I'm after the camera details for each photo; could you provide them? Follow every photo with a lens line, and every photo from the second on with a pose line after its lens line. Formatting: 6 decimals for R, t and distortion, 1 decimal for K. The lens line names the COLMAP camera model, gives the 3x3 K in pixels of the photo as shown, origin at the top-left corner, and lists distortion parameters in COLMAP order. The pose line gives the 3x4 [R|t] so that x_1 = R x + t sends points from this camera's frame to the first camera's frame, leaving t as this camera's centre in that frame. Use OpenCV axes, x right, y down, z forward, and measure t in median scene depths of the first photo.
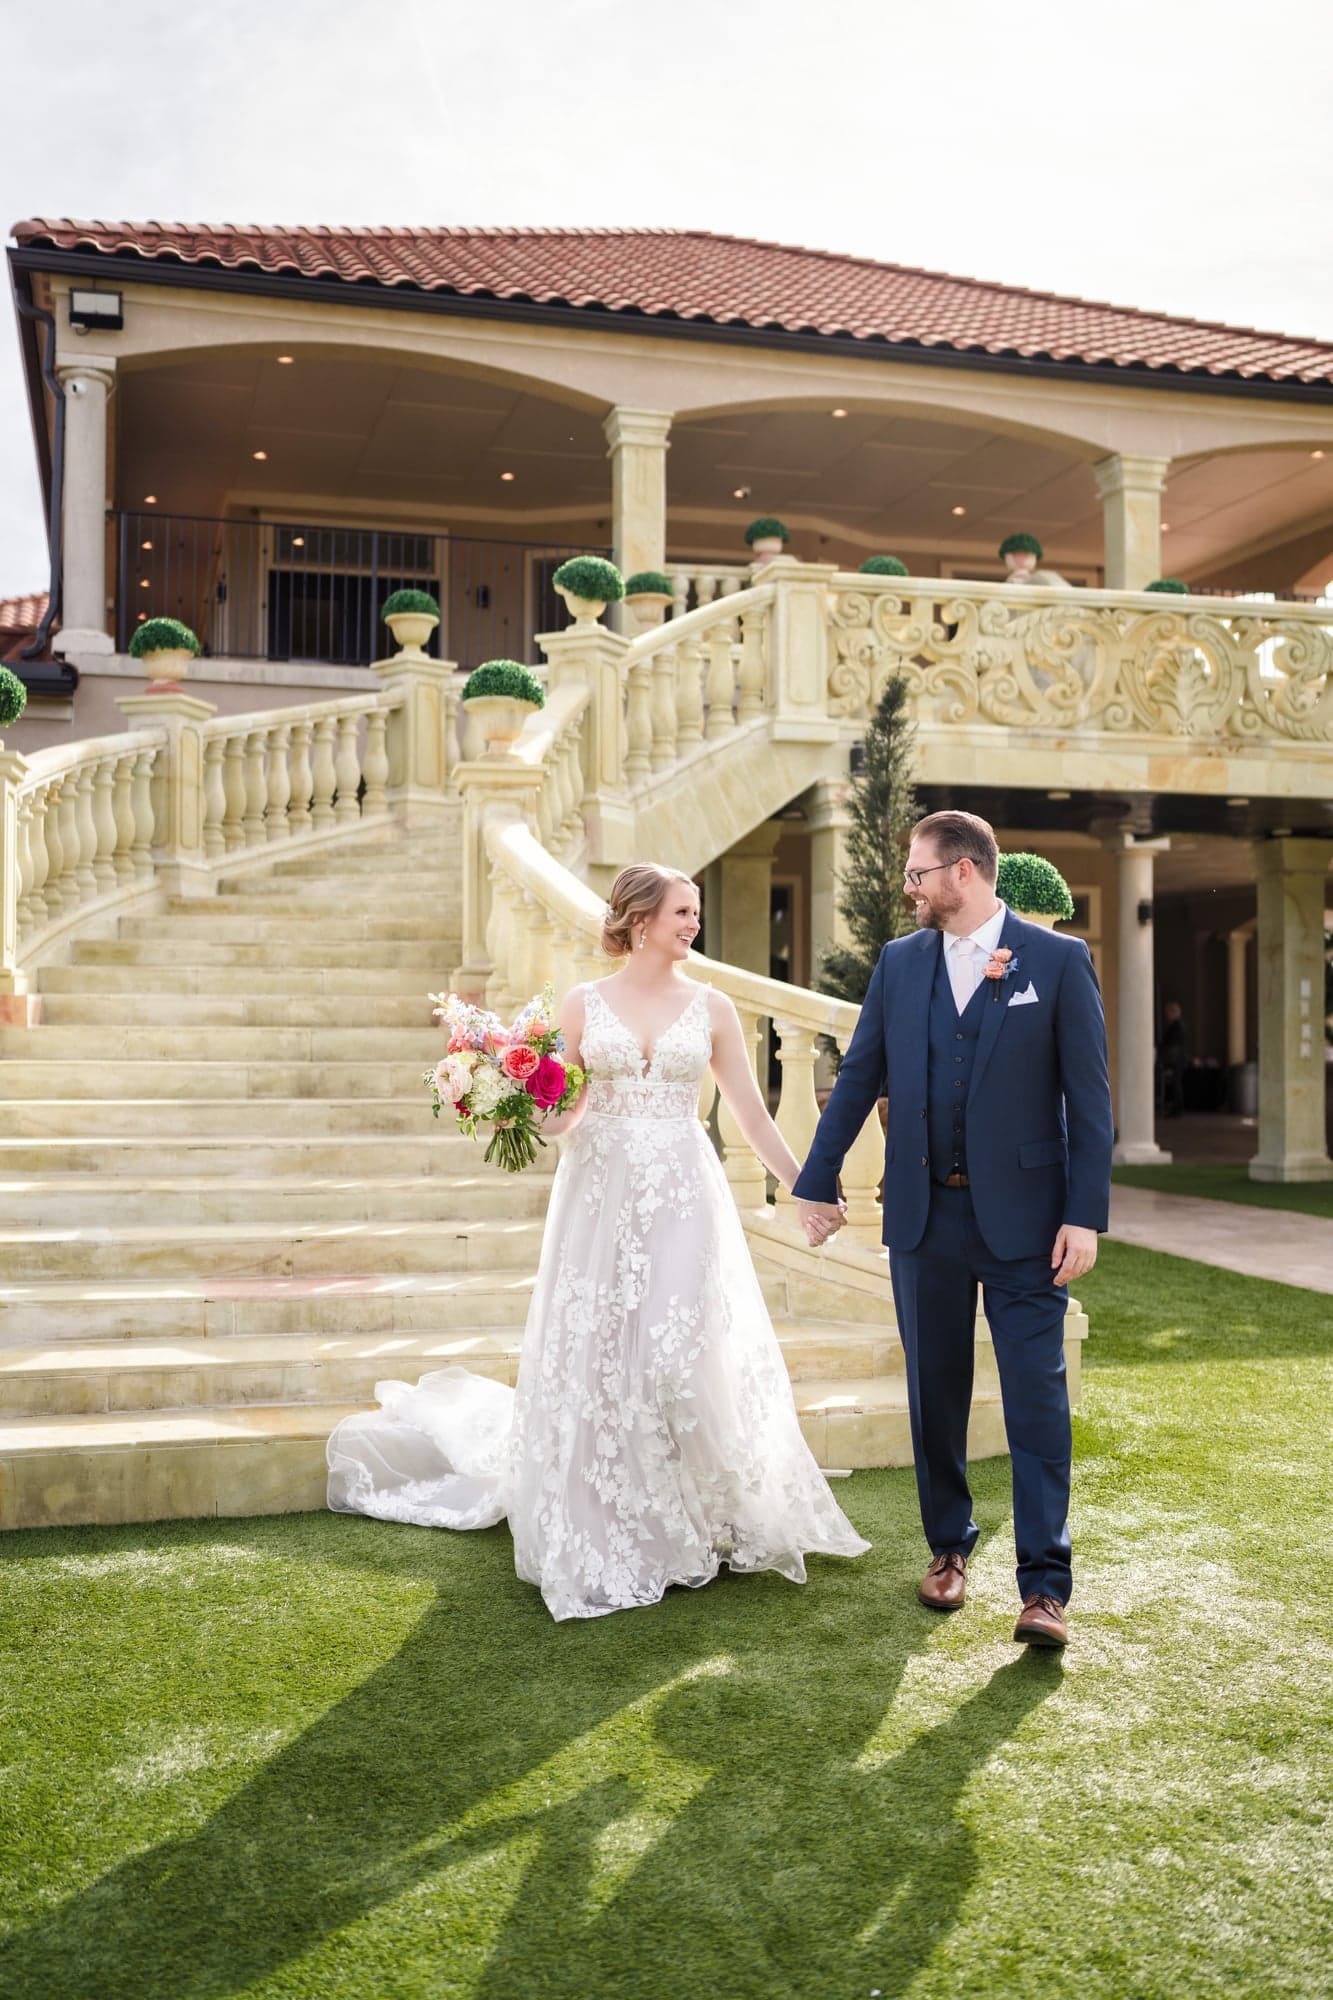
lens RADIAL K [[2020.6, 0, 666.5], [0, 2020.6, 1000.0], [0, 0, 1]] dist [-0.065736, 0.211626]
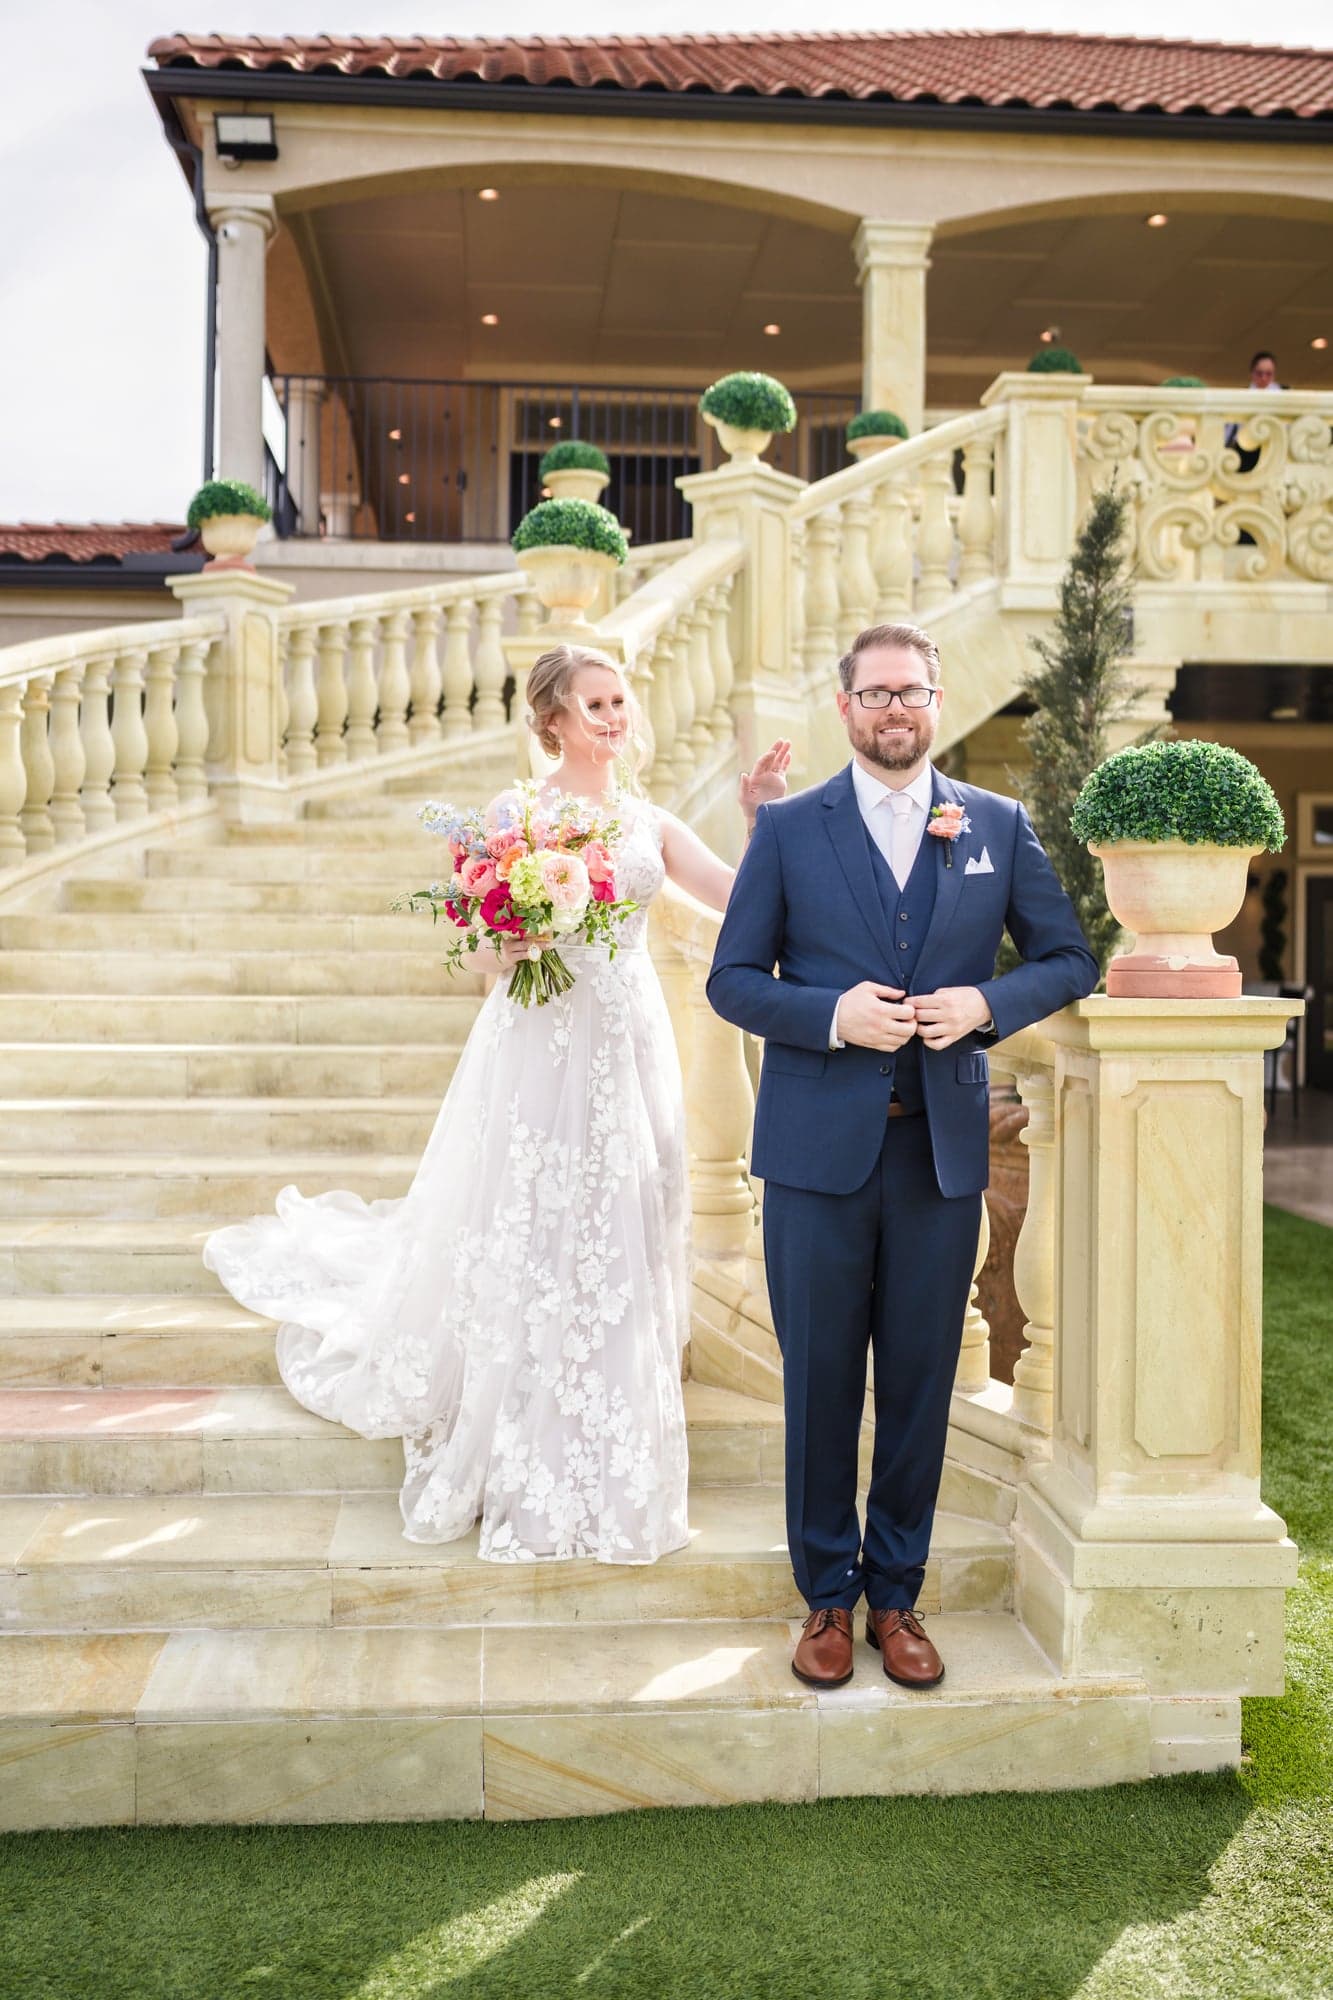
lens RADIAL K [[2020.6, 0, 666.5], [0, 2020.6, 1000.0], [0, 0, 1]] dist [-0.065736, 0.211626]
pose [[0.981128, 0.005994, -0.193269, 0.076082], [0.001956, 0.999160, 0.040920, -0.011940], [0.193352, -0.040526, 0.980292, 0.217648]]
